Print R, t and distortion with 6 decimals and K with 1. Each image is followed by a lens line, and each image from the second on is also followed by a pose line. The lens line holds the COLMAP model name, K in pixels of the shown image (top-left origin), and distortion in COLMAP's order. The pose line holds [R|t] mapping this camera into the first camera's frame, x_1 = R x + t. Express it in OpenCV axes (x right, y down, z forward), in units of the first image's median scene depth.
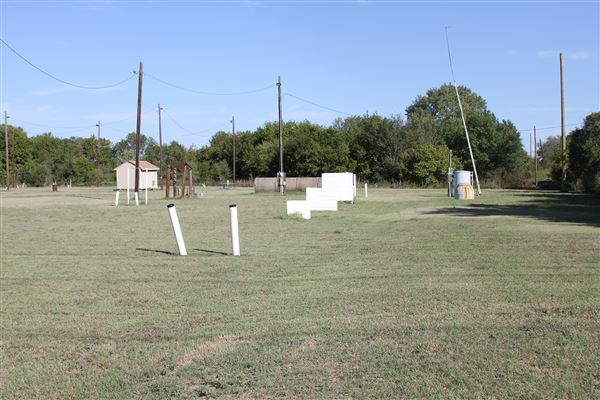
lens RADIAL K [[773.1, 0, 300.1], [0, 773.1, 228.3], [0, 0, 1]] dist [-0.134656, 0.000000]
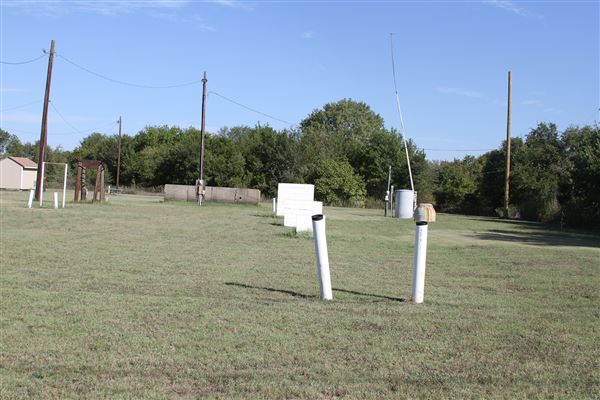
lens RADIAL K [[773.1, 0, 303.8], [0, 773.1, 202.1], [0, 0, 1]] dist [-0.134656, 0.000000]
pose [[0.978630, 0.055148, 0.198098, -0.050033], [-0.044663, 0.997374, -0.057011, -0.001044], [-0.200722, 0.046945, 0.978523, 0.067994]]
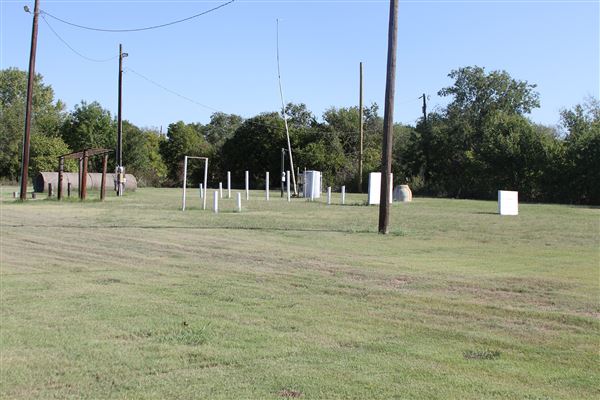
lens RADIAL K [[773.1, 0, 297.7], [0, 773.1, 203.9], [0, 0, 1]] dist [-0.134656, 0.000000]
pose [[0.621388, -0.008097, 0.783461, -0.317822], [0.029549, 0.999477, -0.013107, -0.011477], [-0.782946, 0.031295, 0.621302, 0.227535]]
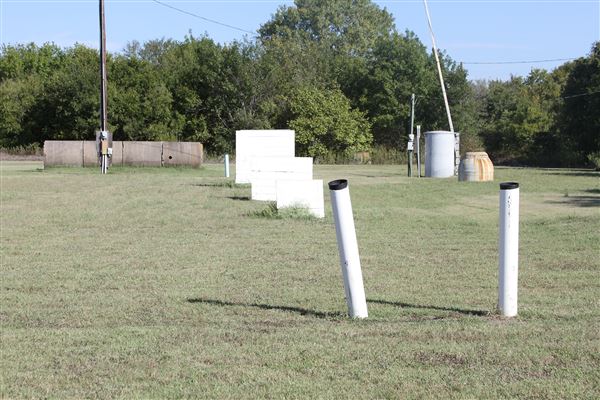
lens RADIAL K [[1257.7, 0, 303.2], [0, 1257.7, 205.6], [0, 0, 1]] dist [0.041652, 0.000000]
pose [[0.973902, -0.000995, 0.226968, -0.053643], [0.005644, 0.999787, -0.019833, -0.001265], [-0.226900, 0.020596, 0.973700, 0.069764]]
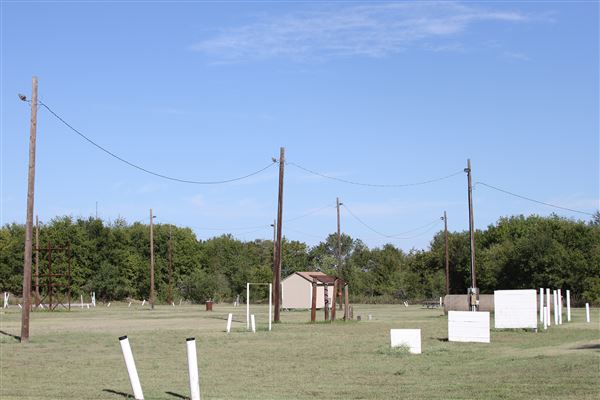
lens RADIAL K [[1039.2, 0, 292.8], [0, 1039.2, 213.7], [0, 0, 1]] dist [-0.035021, 0.000000]
pose [[0.960547, -0.022206, -0.277230, 0.053001], [-0.016712, 0.990398, -0.137232, -0.001907], [0.277616, 0.136451, 0.950953, -0.004165]]
